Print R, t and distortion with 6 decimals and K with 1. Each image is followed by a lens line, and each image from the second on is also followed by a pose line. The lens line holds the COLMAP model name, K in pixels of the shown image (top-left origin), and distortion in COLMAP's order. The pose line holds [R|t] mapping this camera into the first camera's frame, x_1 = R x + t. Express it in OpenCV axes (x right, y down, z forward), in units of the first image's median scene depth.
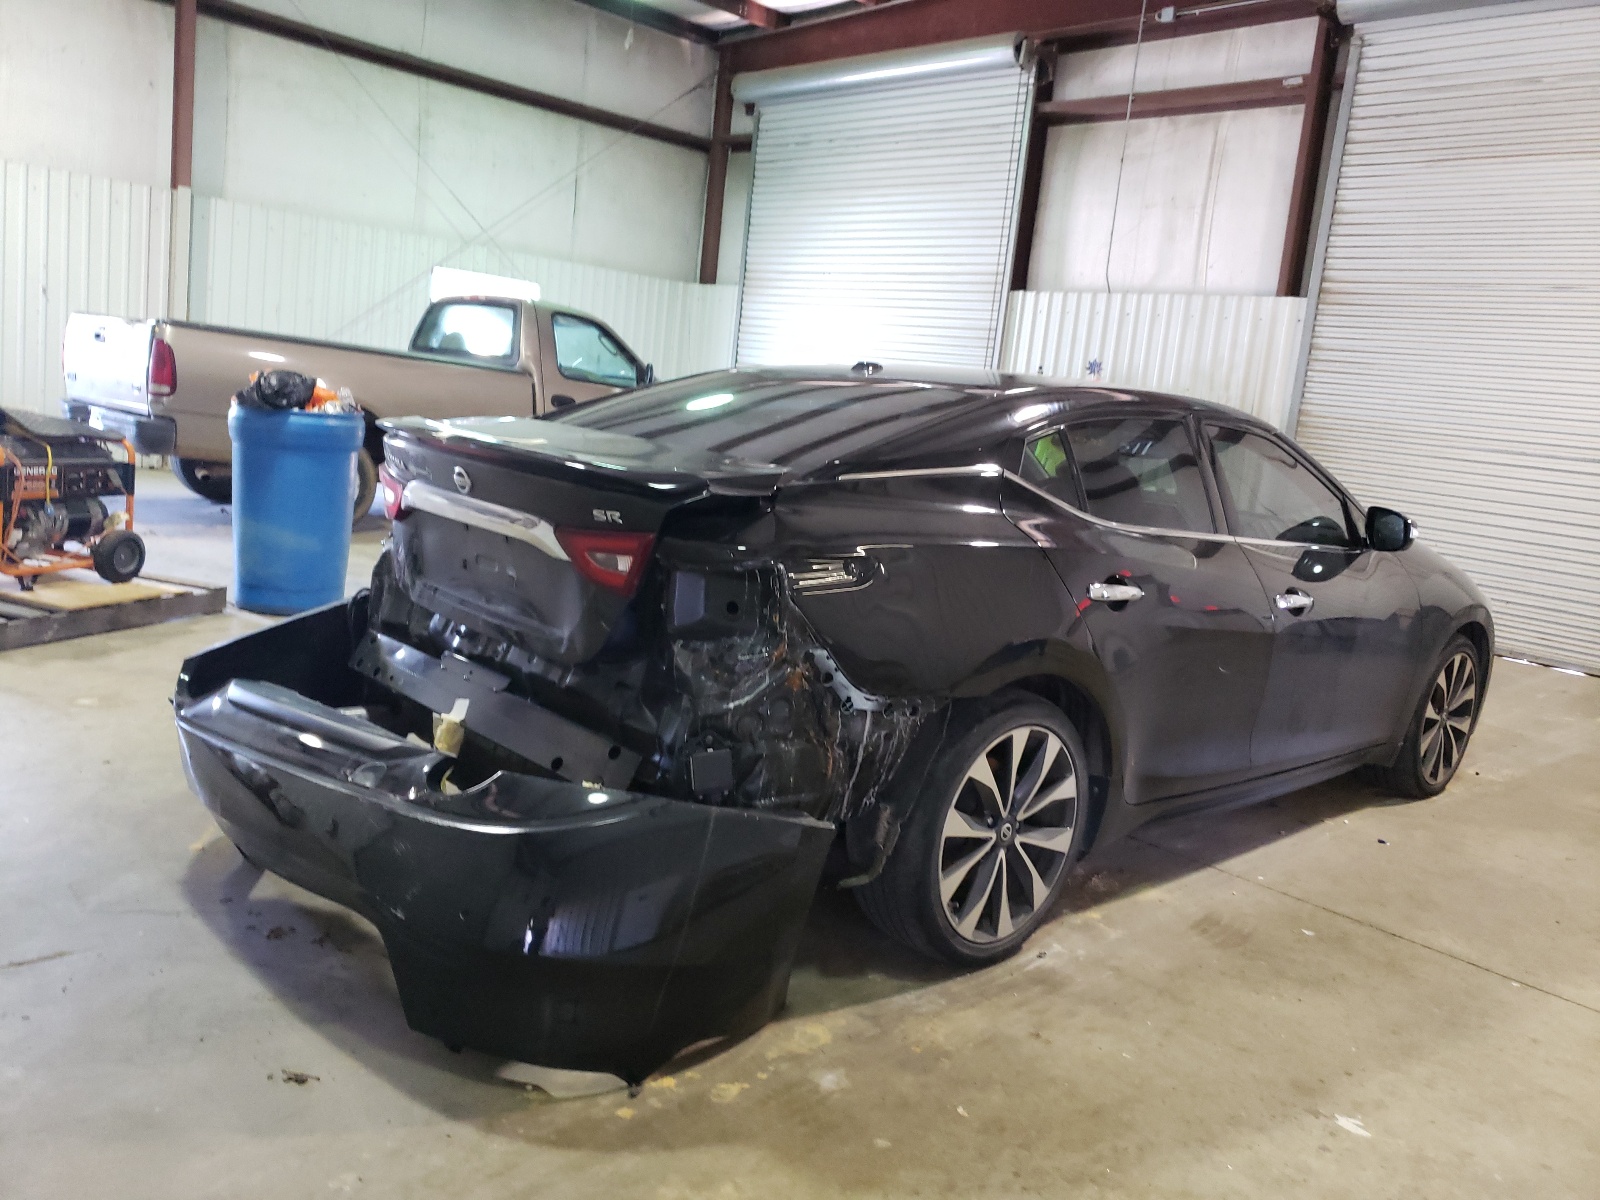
lens RADIAL K [[1267.7, 0, 799.3], [0, 1267.7, 563.2], [0, 0, 1]] dist [0.011418, 0.004568]
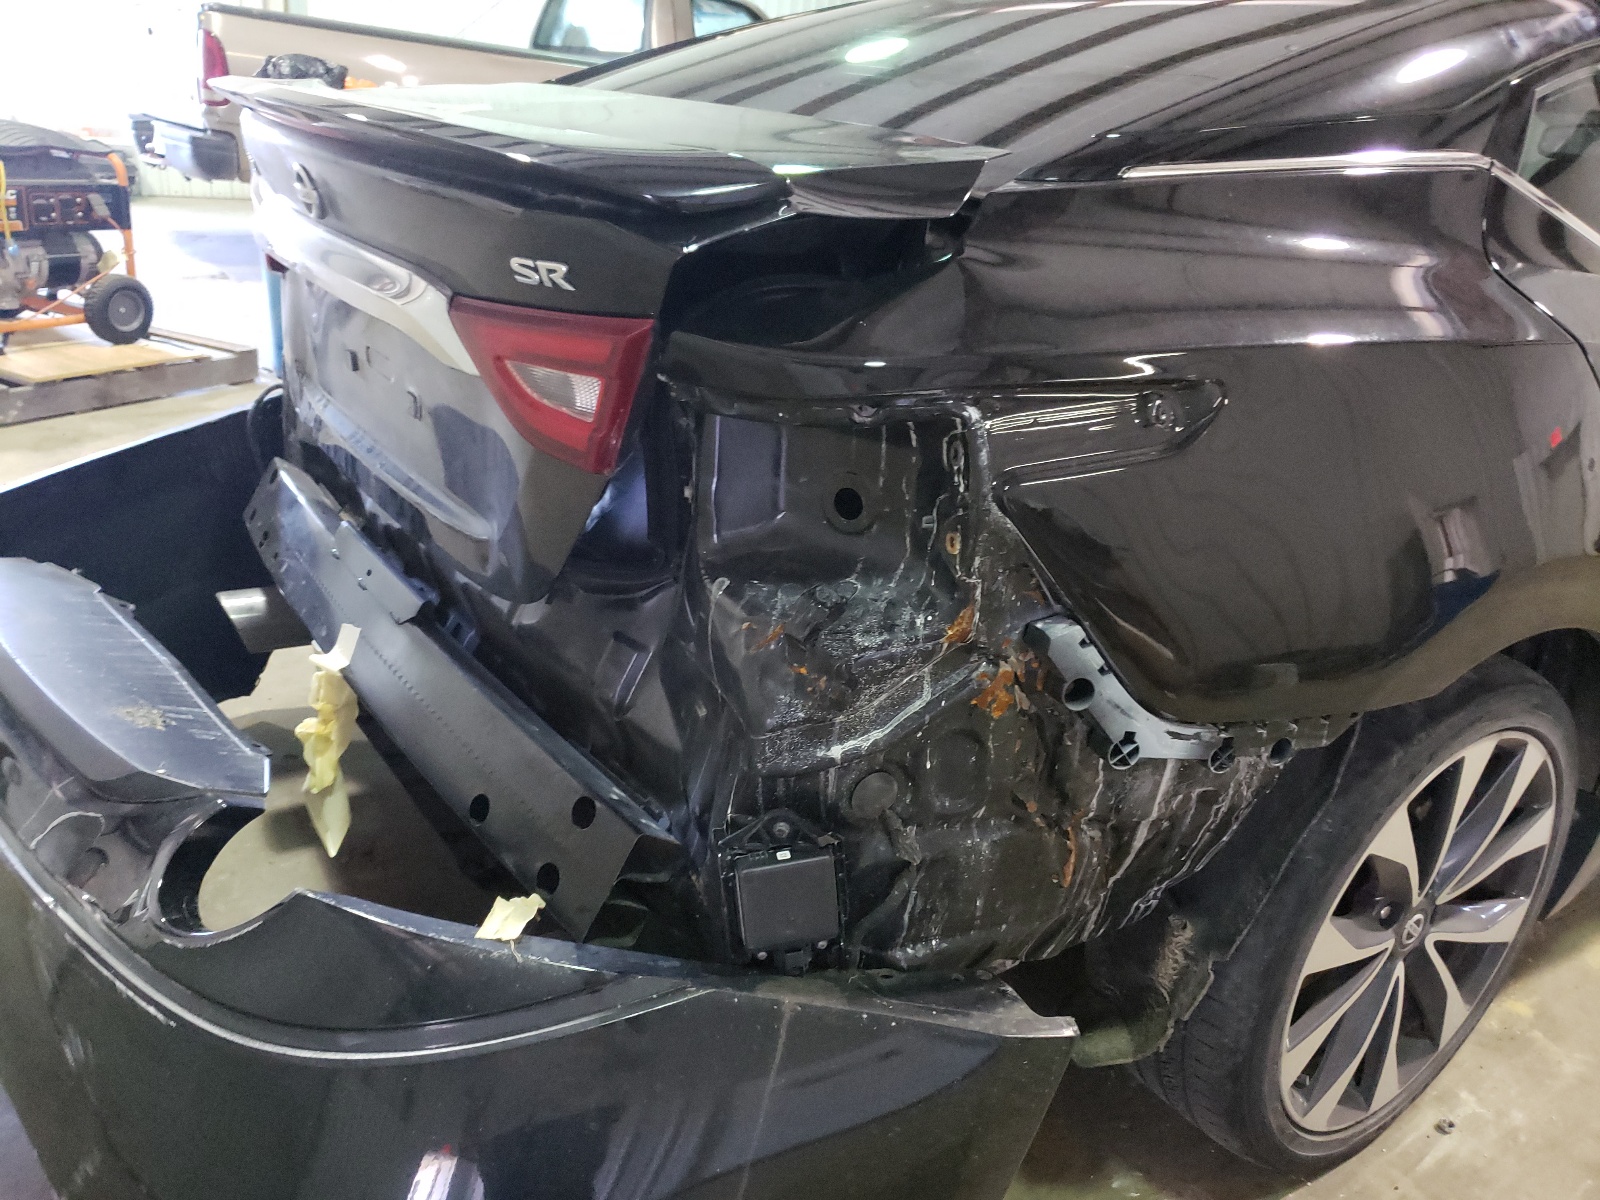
lens RADIAL K [[1267.7, 0, 799.3], [0, 1267.7, 563.2], [0, 0, 1]] dist [0.011418, 0.004568]
pose [[0.989395, 0.037518, -0.140319, -0.009910], [-0.008824, 0.979806, 0.199757, -0.026974], [0.144980, -0.196401, 0.969746, 0.579703]]
